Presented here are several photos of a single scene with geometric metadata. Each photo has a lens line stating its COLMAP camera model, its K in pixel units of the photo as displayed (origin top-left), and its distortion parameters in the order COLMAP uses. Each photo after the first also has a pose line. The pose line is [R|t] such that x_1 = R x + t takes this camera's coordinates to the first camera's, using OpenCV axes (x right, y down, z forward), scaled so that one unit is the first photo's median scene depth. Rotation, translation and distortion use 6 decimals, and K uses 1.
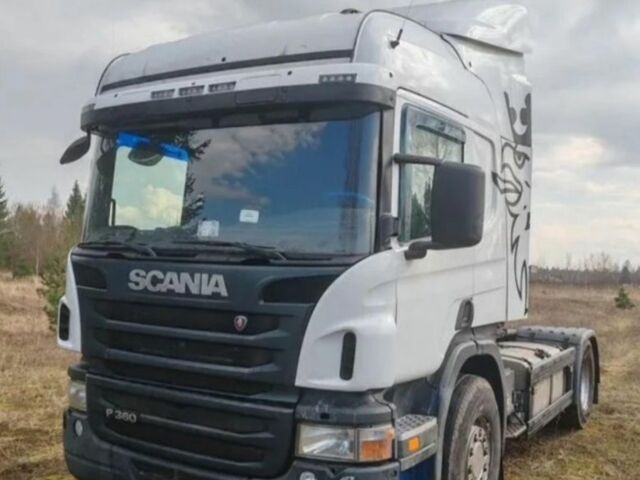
lens RADIAL K [[799.7, 0, 320.0], [0, 799.7, 240.0], [0, 0, 1]] dist [-0.004100, -0.045004]
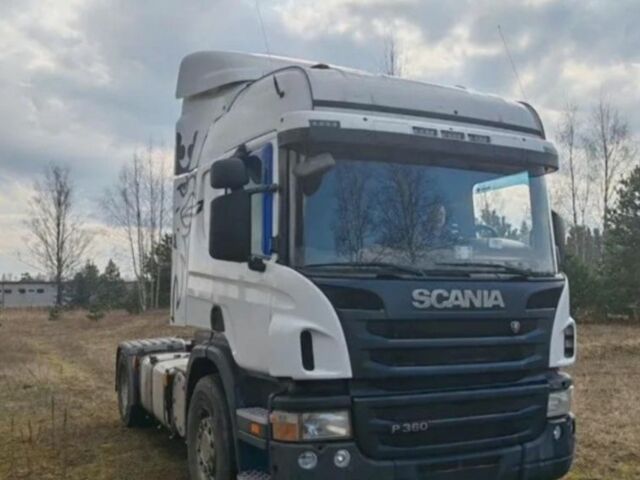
lens RADIAL K [[650.0, 0, 320.5], [0, 650.0, 249.4], [0, 0, 1]] dist [0.061290, -0.023404]
pose [[0.493077, 0.007809, 0.869951, -1.106448], [-0.017295, 0.999850, 0.000828, -0.016227], [-0.869814, -0.015454, 0.493138, 0.705204]]
